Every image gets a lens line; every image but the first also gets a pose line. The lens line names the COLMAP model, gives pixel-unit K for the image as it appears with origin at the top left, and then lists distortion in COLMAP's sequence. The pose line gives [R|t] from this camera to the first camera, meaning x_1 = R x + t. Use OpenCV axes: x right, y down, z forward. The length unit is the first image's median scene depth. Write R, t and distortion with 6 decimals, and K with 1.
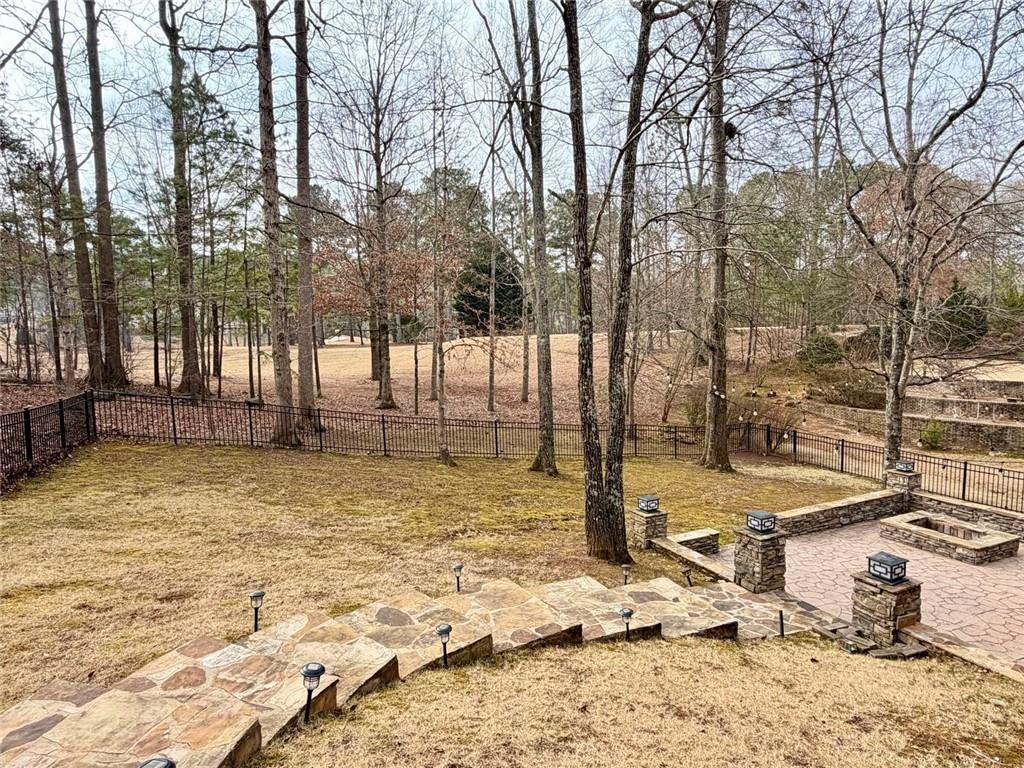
lens RADIAL K [[571.9, 0, 512.0], [0, 571.9, 384.0], [0, 0, 1]] dist [0.001100, 0.001074]
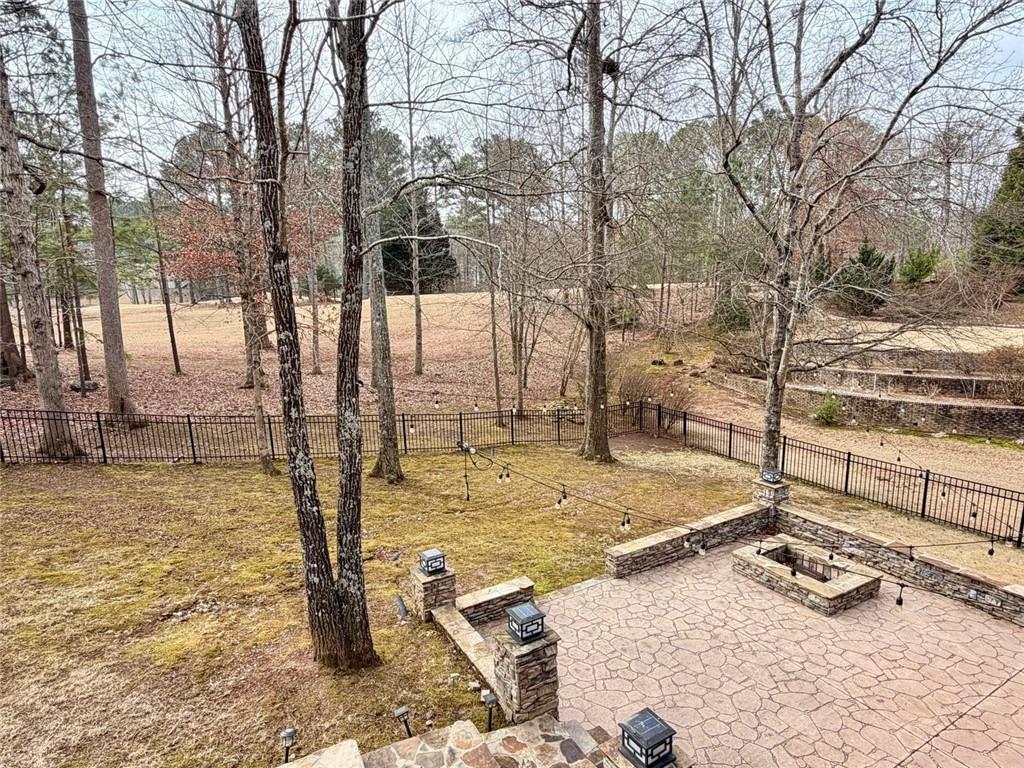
lens RADIAL K [[571.9, 0, 512.0], [0, 571.9, 384.0], [0, 0, 1]] dist [0.001100, 0.001074]
pose [[0.995583, -0.020438, 0.091635, 0.199326], [0.012607, 0.996281, 0.085235, -0.066872], [-0.093037, -0.083703, 0.992138, 0.173891]]
